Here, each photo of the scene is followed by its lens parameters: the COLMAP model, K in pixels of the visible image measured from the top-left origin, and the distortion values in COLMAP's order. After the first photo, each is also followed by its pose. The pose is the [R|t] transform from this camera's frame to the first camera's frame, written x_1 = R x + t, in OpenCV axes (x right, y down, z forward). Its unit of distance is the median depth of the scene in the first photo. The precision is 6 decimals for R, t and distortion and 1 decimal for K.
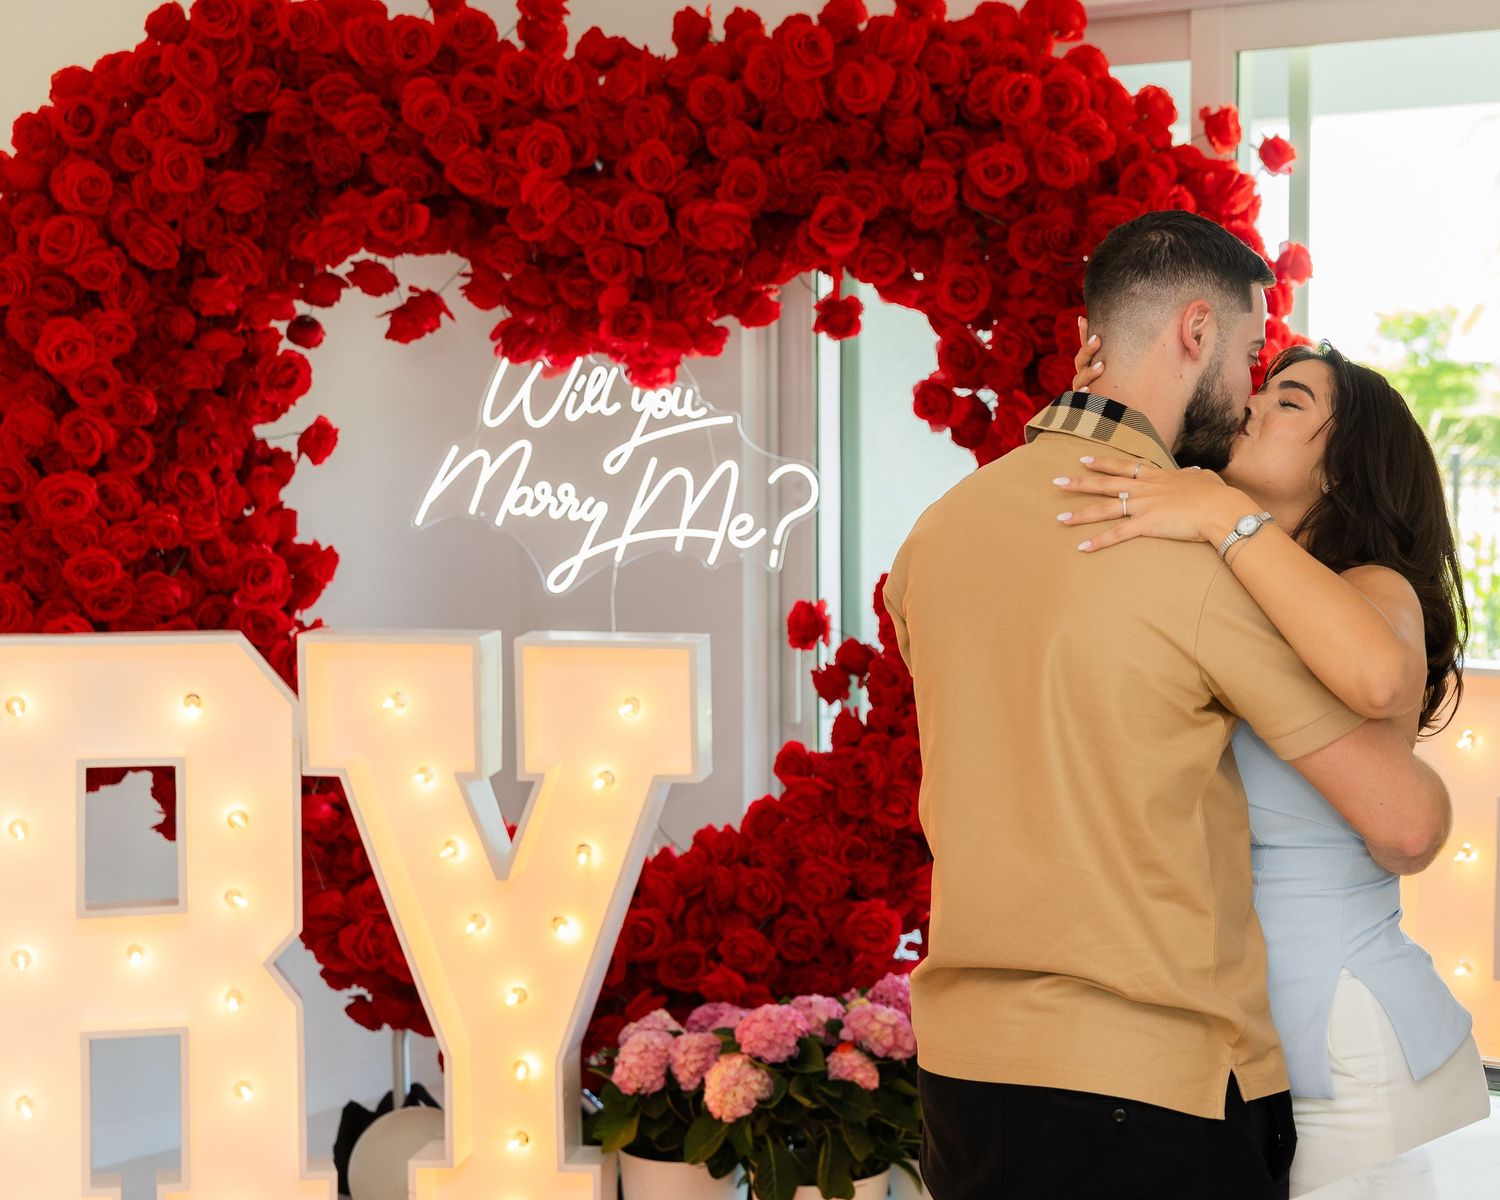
lens RADIAL K [[2717.0, 0, 1103.9], [0, 2717.0, 659.2], [0, 0, 1]] dist [-0.007447, 0.027768]
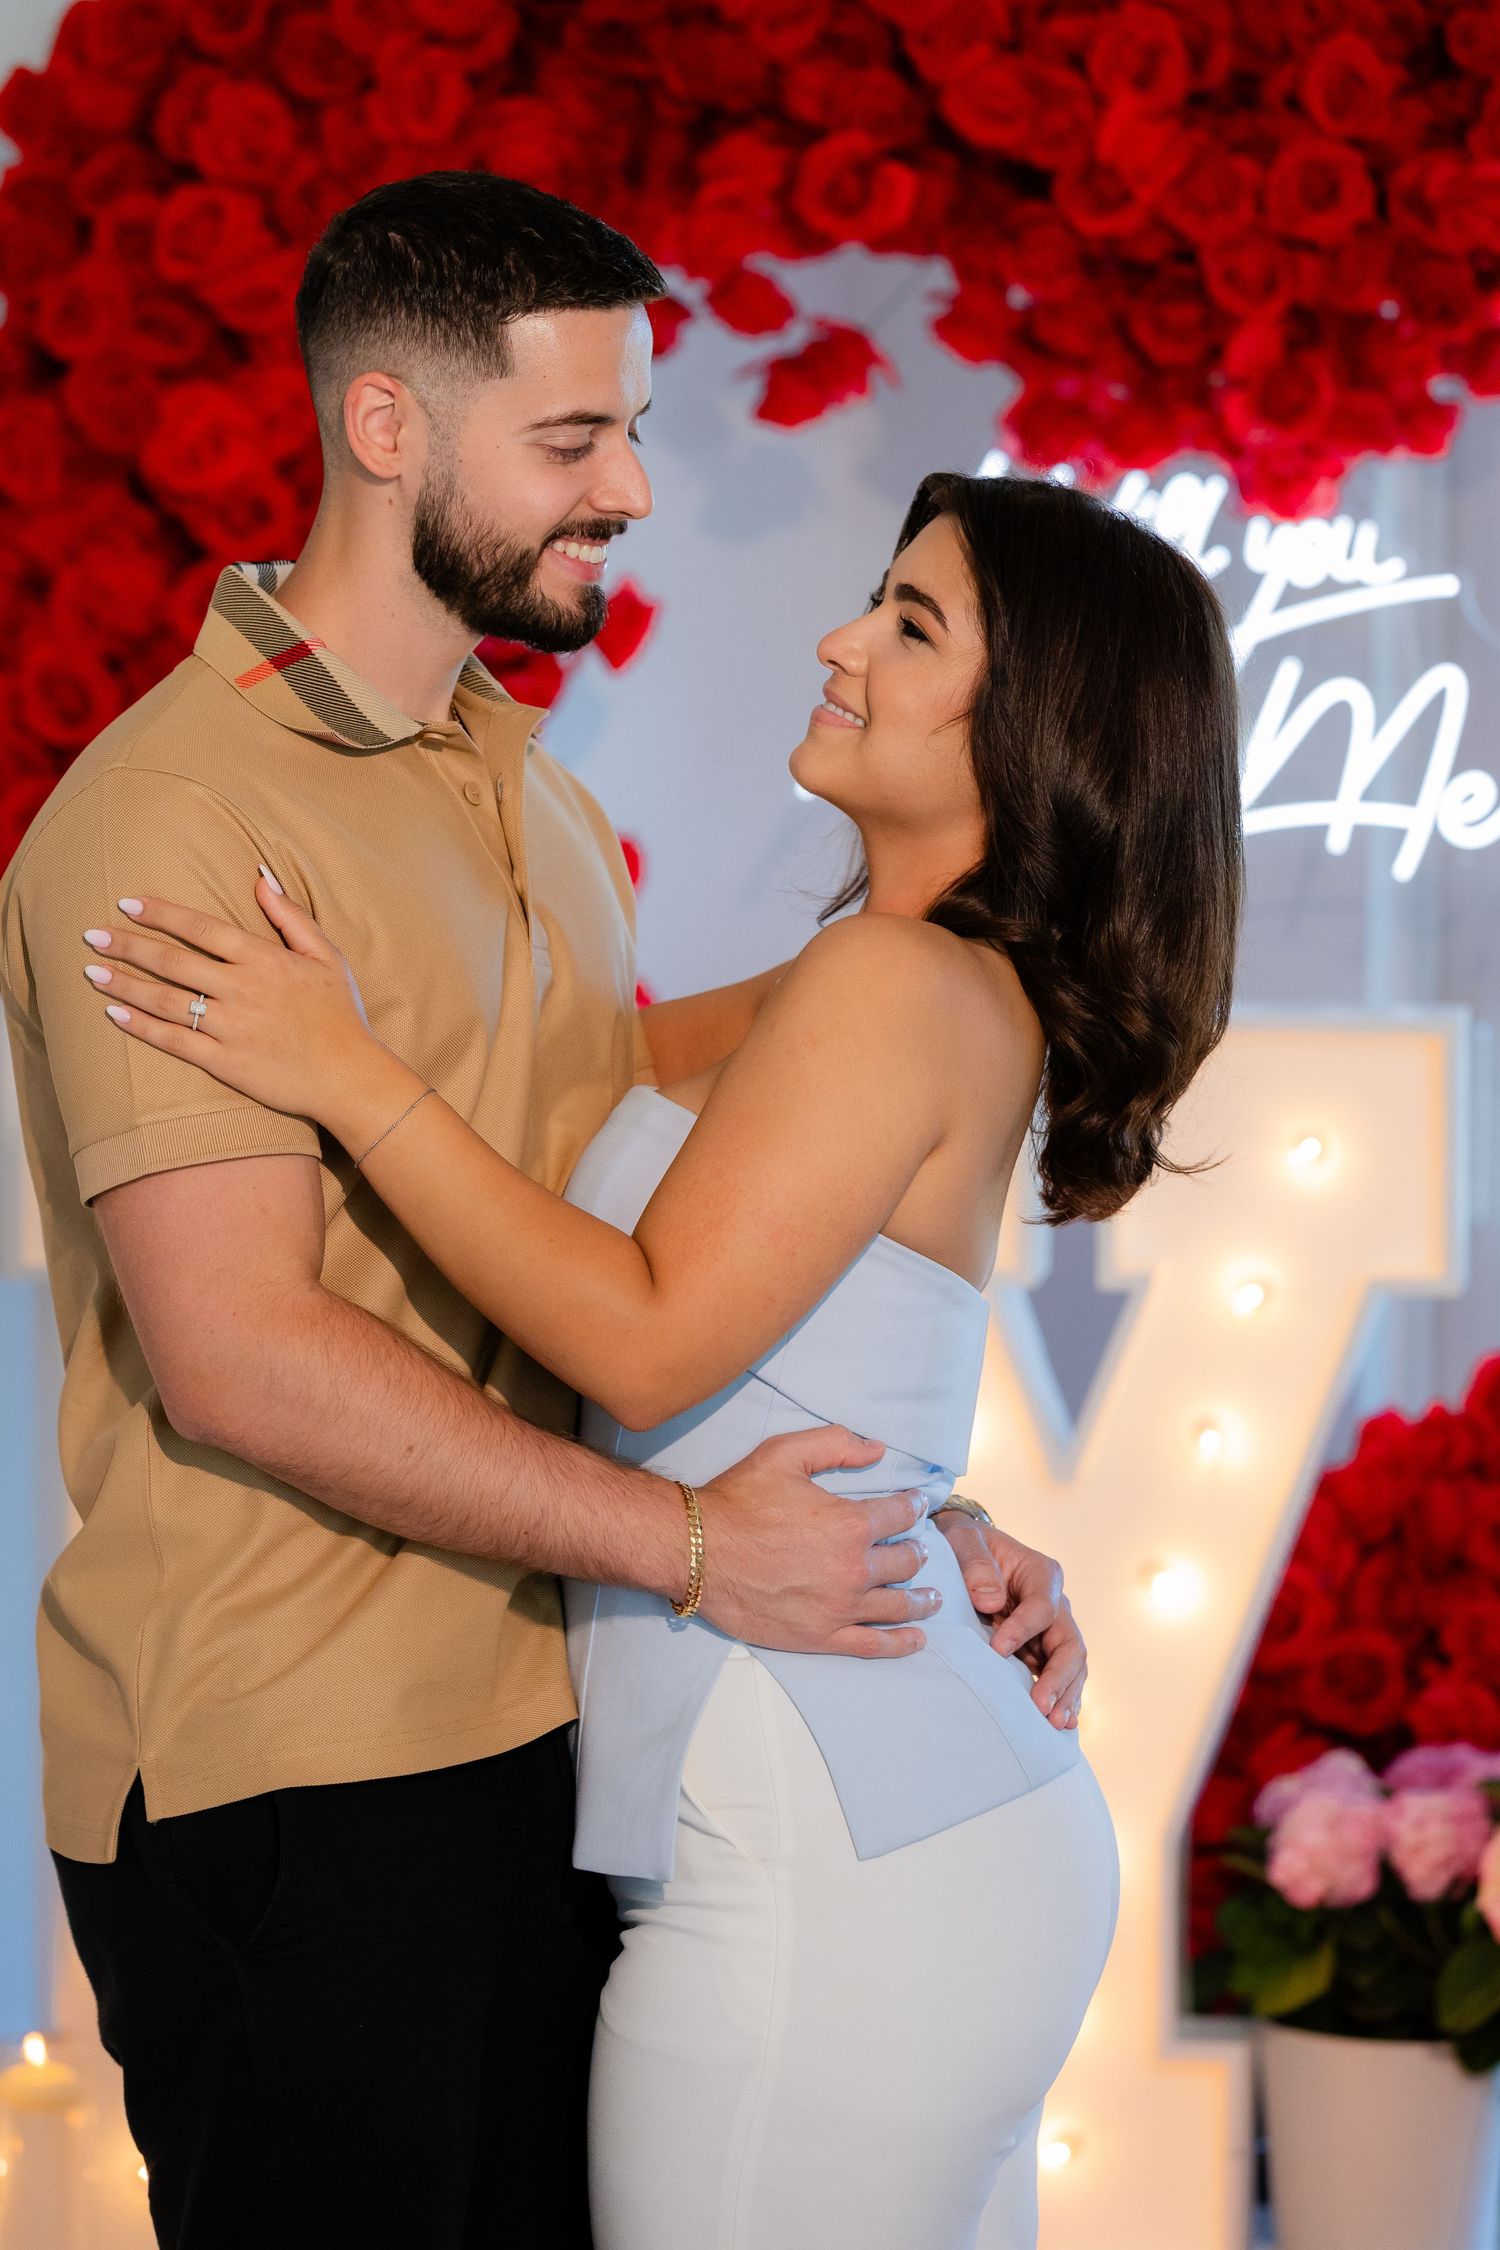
lens RADIAL K [[7944.9, 0, 748.9], [0, 7944.9, 1125.6], [0, 0, 1]] dist [-0.094381, 0.008736]
pose [[0.995986, 0.010377, -0.088908, -0.141732], [-0.011889, 0.999793, -0.016497, 0.037624], [0.088719, 0.017488, 0.995903, -0.476625]]
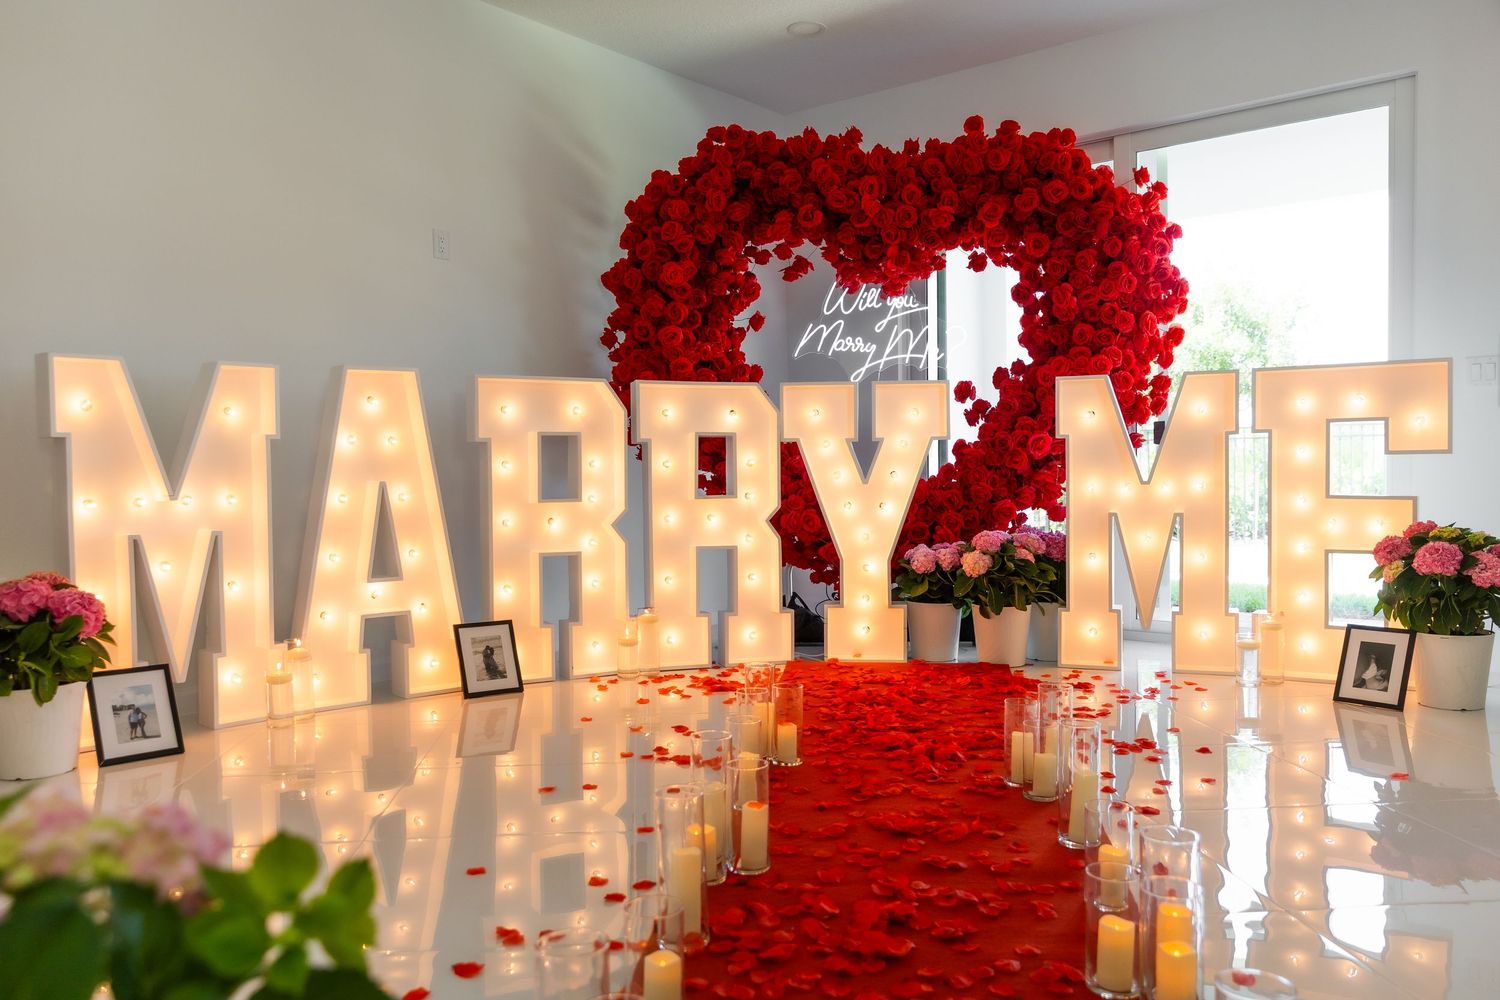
lens RADIAL K [[1127.0, 0, 753.5], [0, 1127.0, 506.7], [0, 0, 1]] dist [0.000667, -0.004608]
pose [[0.998718, -0.018043, -0.047296, -0.260867], [0.015128, 0.998005, -0.061288, 0.153380], [0.048307, 0.060494, 0.996999, 0.009649]]
